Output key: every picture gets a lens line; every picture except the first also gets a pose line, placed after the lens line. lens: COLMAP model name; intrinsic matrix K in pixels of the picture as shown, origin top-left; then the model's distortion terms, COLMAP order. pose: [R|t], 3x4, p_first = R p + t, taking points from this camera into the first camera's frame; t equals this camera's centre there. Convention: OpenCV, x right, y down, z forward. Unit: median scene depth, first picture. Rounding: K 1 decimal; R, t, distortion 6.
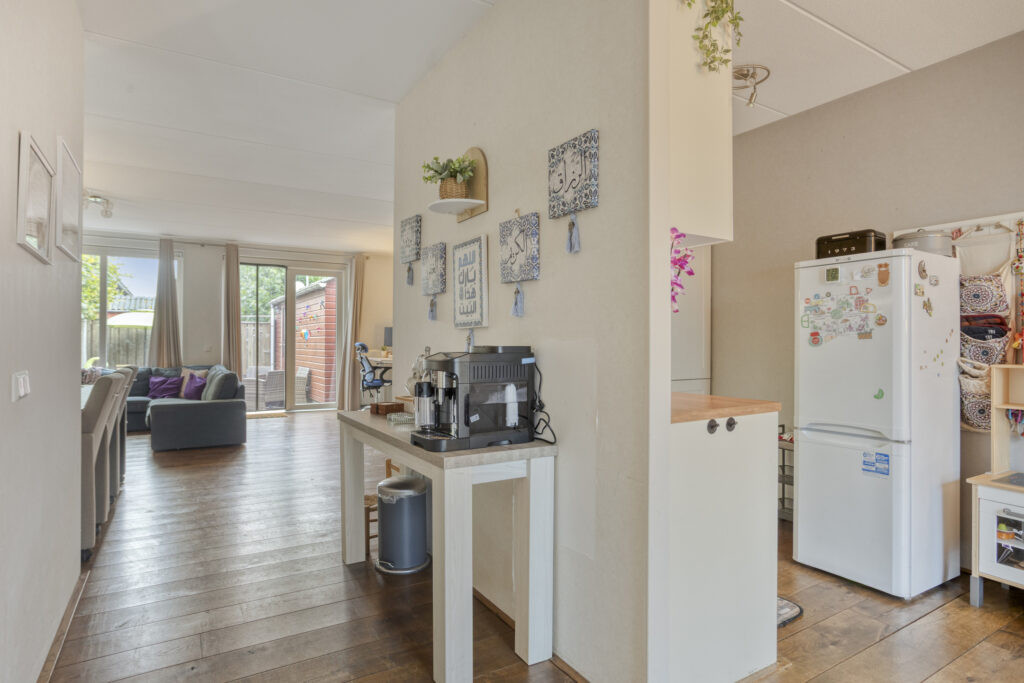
lens RADIAL K [[554.6, 0, 512.0], [0, 554.6, 341.5], [0, 0, 1]] dist [-0.025873, -0.000021]
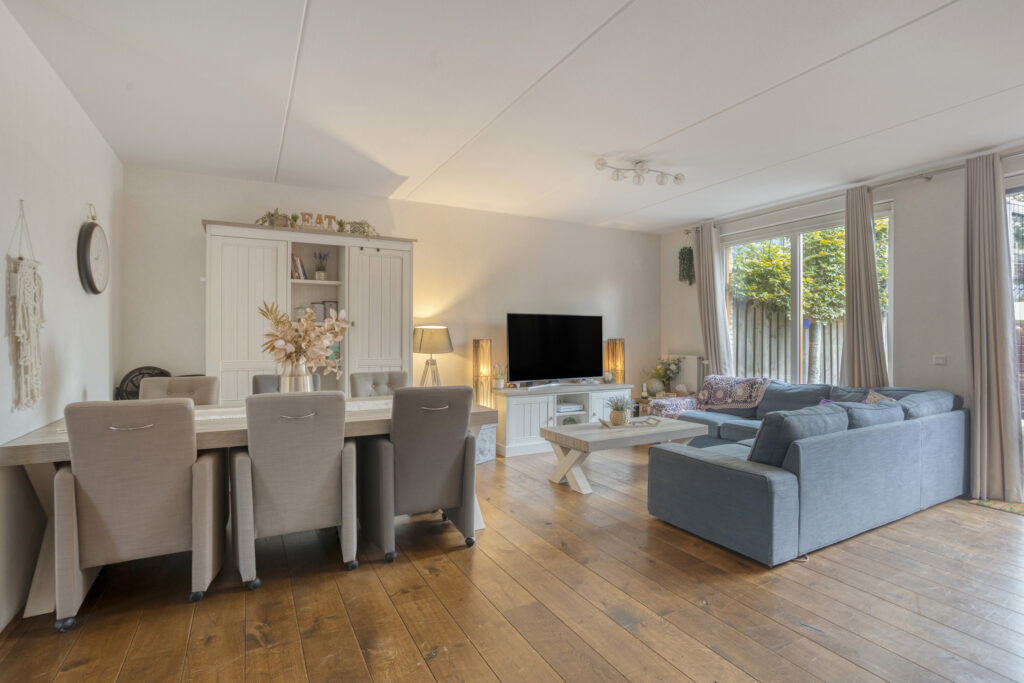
lens RADIAL K [[497.3, 0, 512.0], [0, 497.3, 341.5], [0, 0, 1]] dist [-0.035399, 0.000283]
pose [[-0.049144, 0.005887, -0.998774, -0.049696], [0.007329, 0.999958, 0.005533, -0.013602], [0.998765, -0.007048, -0.049185, 0.631760]]
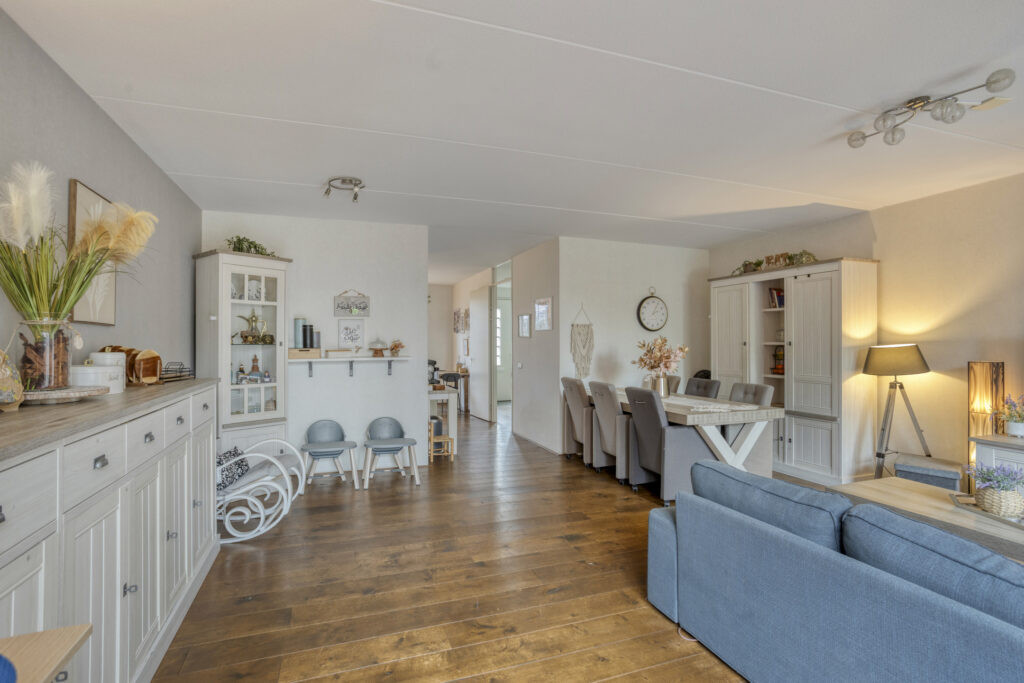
lens RADIAL K [[497.3, 0, 512.0], [0, 497.3, 341.5], [0, 0, 1]] dist [-0.035399, 0.000283]
pose [[-0.981725, -0.005989, 0.190210, -0.796819], [-0.008766, 0.999867, -0.013762, -0.033492], [-0.190103, -0.015178, -0.981647, 1.816005]]
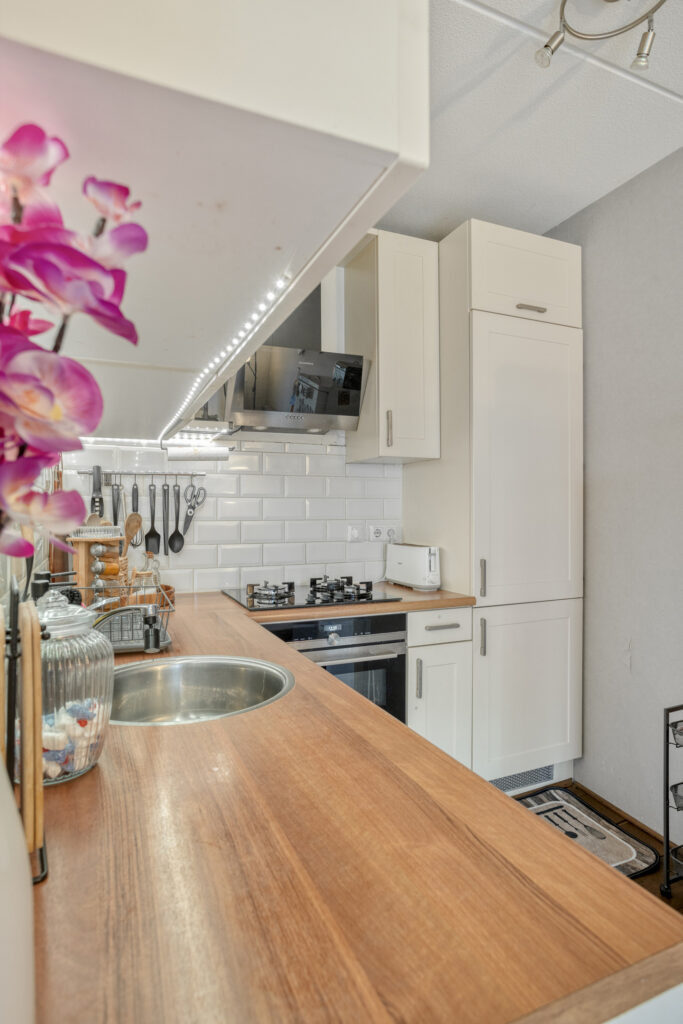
lens RADIAL K [[554.6, 0, 329.4], [0, 554.6, 515.9], [0, 0, 1]] dist [-0.025873, -0.000021]
pose [[0.989728, -0.006582, -0.142813, 0.090597], [0.007860, 0.999934, 0.008389, -0.015377], [0.142749, -0.009425, 0.989714, 0.193818]]
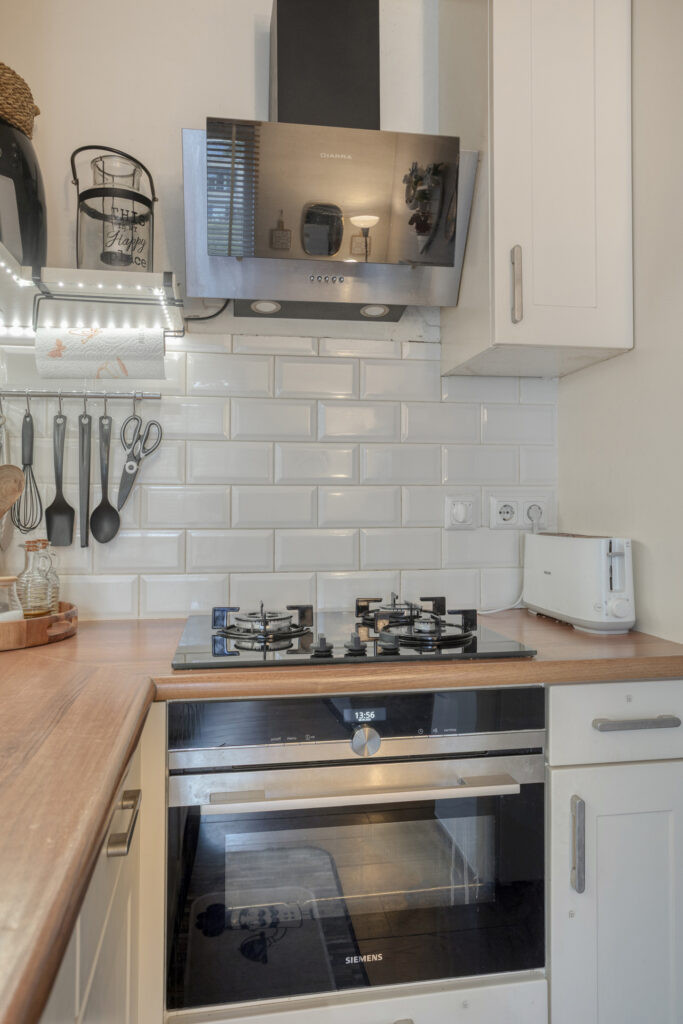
lens RADIAL K [[703.4, 0, 343.6], [0, 703.4, 486.0], [0, 0, 1]] dist [-0.000280, -0.000568]
pose [[0.930632, -0.017265, -0.365550, 0.104115], [0.006079, 0.999478, -0.031730, -0.003579], [0.365907, 0.027307, 0.930251, 0.309655]]
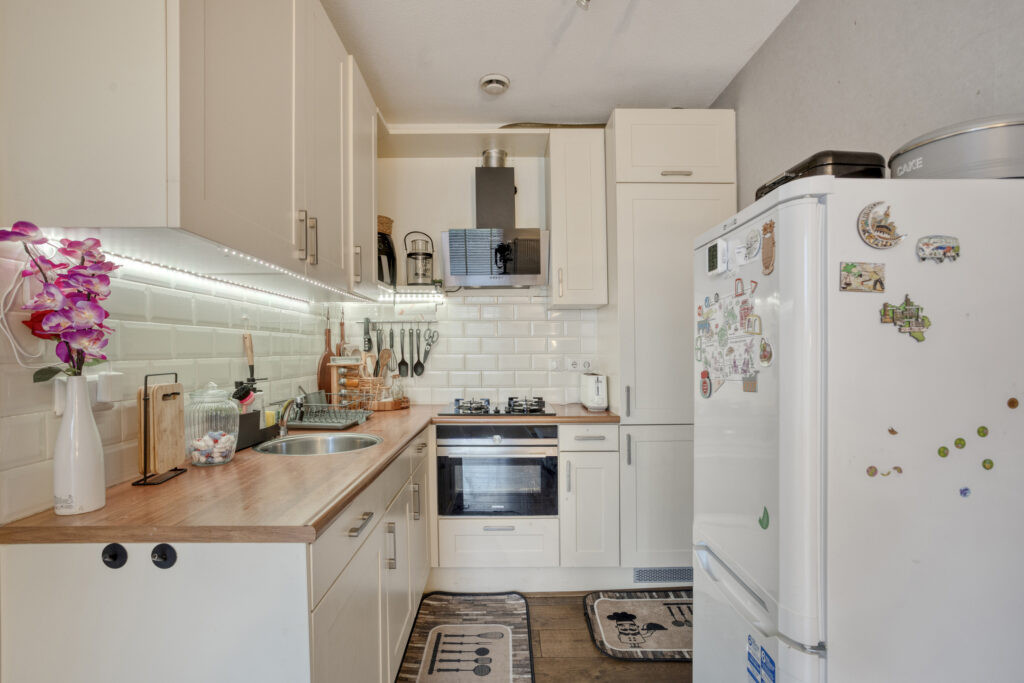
lens RADIAL K [[502.6, 0, 508.7], [0, 502.6, 364.6], [0, 0, 1]] dist [-0.037175, 0.000373]
pose [[0.857598, 0.008431, -0.514251, 0.224229], [0.008422, 0.999501, 0.030433, -0.013887], [0.514251, -0.030430, 0.857100, 0.177116]]
